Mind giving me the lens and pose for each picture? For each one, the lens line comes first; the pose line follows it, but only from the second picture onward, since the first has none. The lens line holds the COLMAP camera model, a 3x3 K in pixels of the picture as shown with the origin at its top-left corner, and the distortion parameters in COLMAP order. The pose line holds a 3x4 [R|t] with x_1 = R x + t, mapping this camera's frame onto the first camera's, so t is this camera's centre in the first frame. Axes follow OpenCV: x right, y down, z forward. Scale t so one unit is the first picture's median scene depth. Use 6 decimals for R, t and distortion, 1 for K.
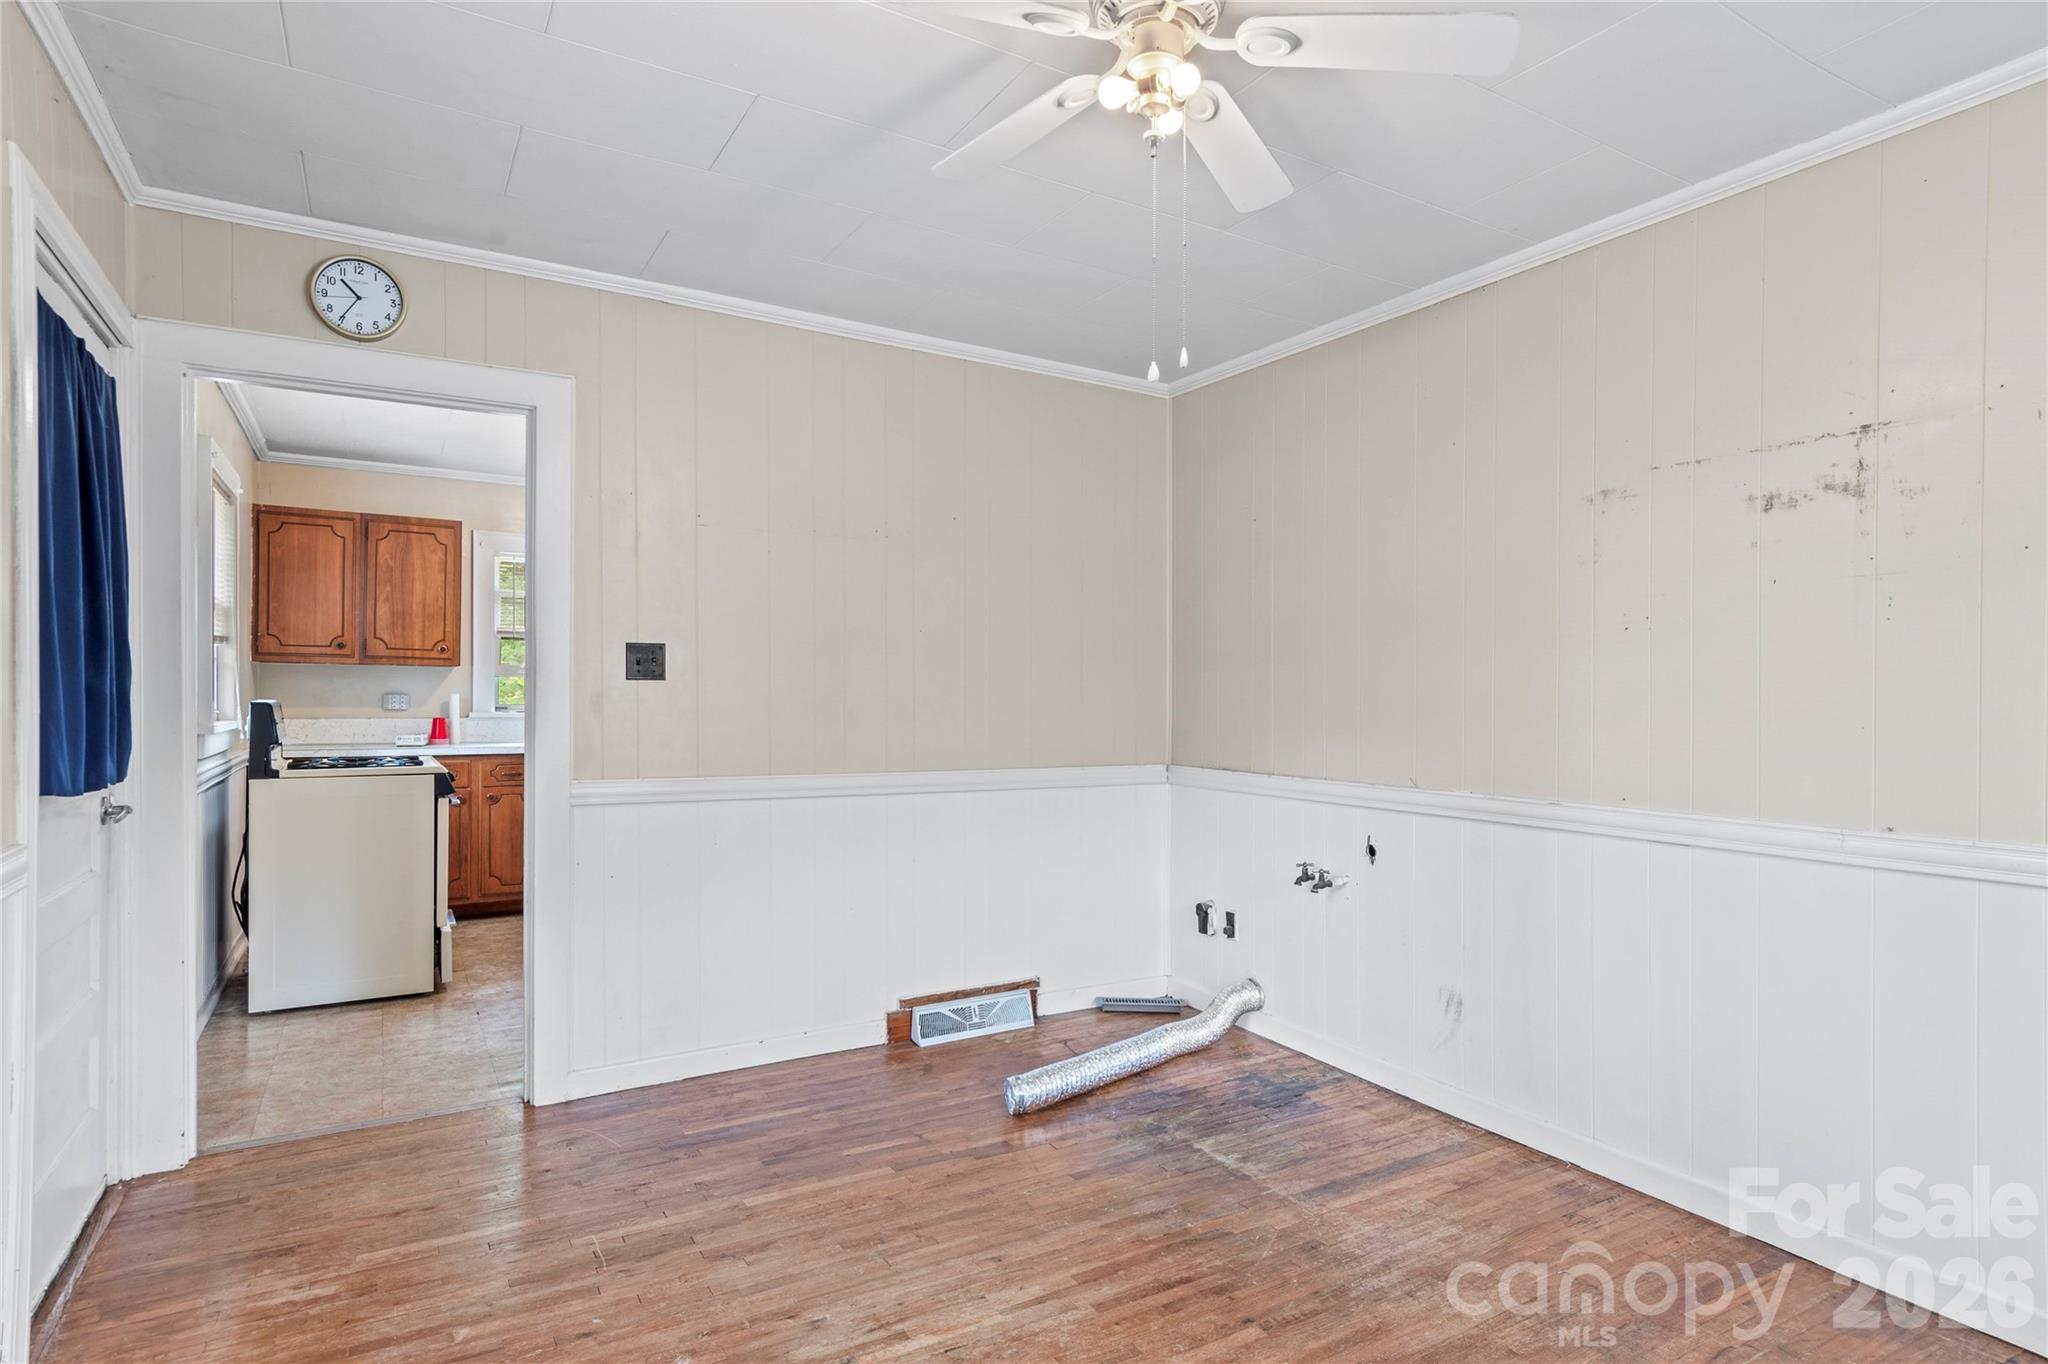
lens RADIAL K [[1111.3, 0, 1060.9], [0, 1111.3, 696.7], [0, 0, 1]] dist [0.002320, 0.000503]
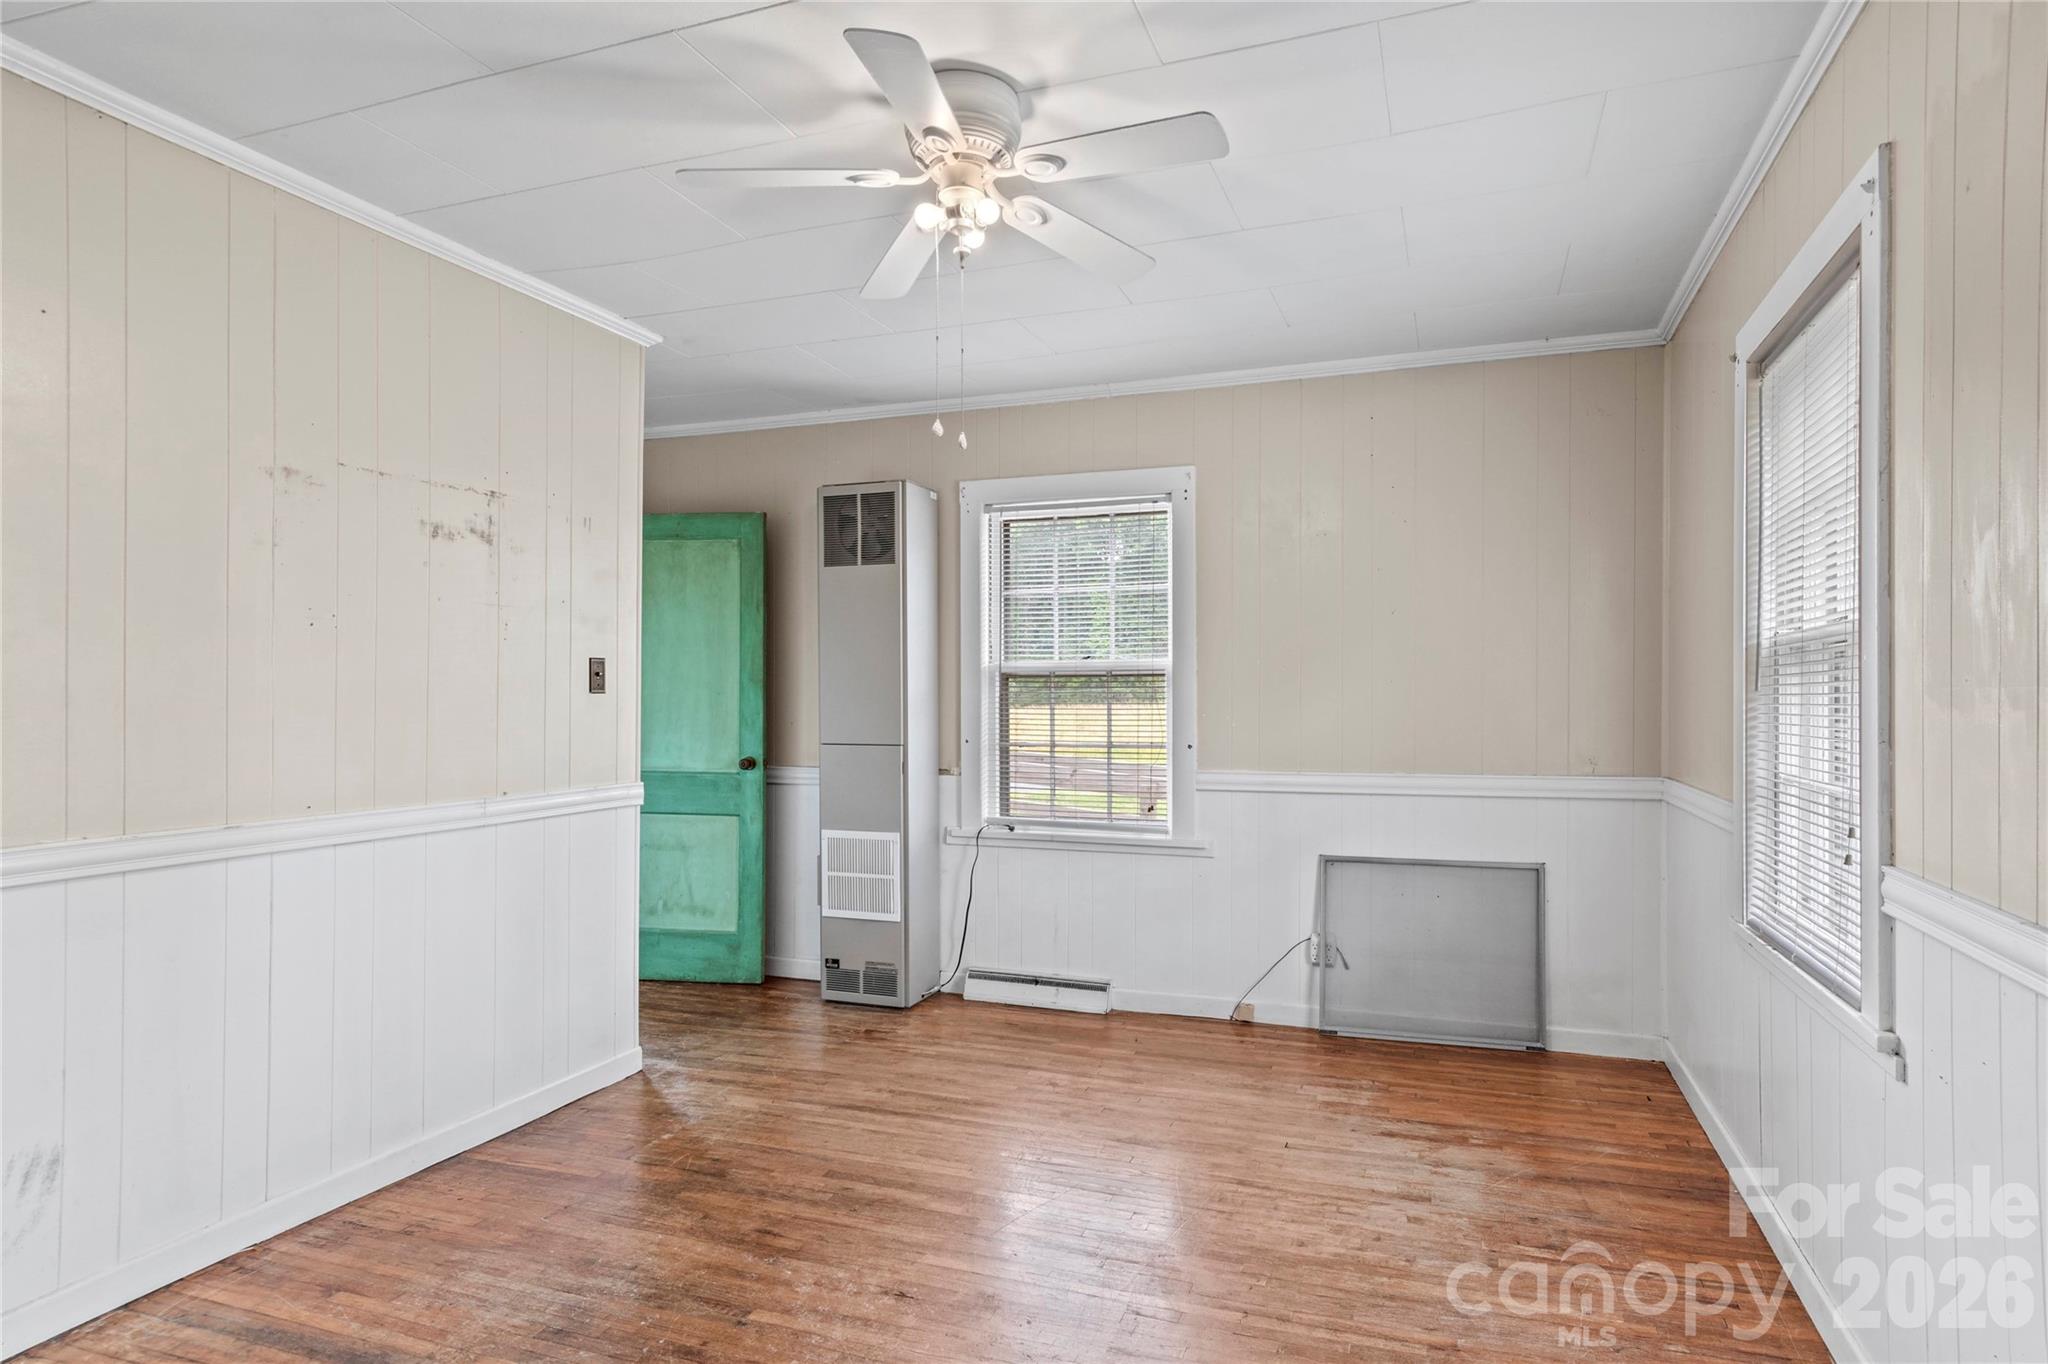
lens RADIAL K [[1111.3, 0, 1060.9], [0, 1111.3, 696.7], [0, 0, 1]] dist [0.002320, 0.000503]
pose [[-0.629136, -0.005419, 0.777276, -0.672171], [-0.001561, 0.999982, 0.005709, -0.007366], [-0.777294, 0.002378, -0.629133, 1.199083]]
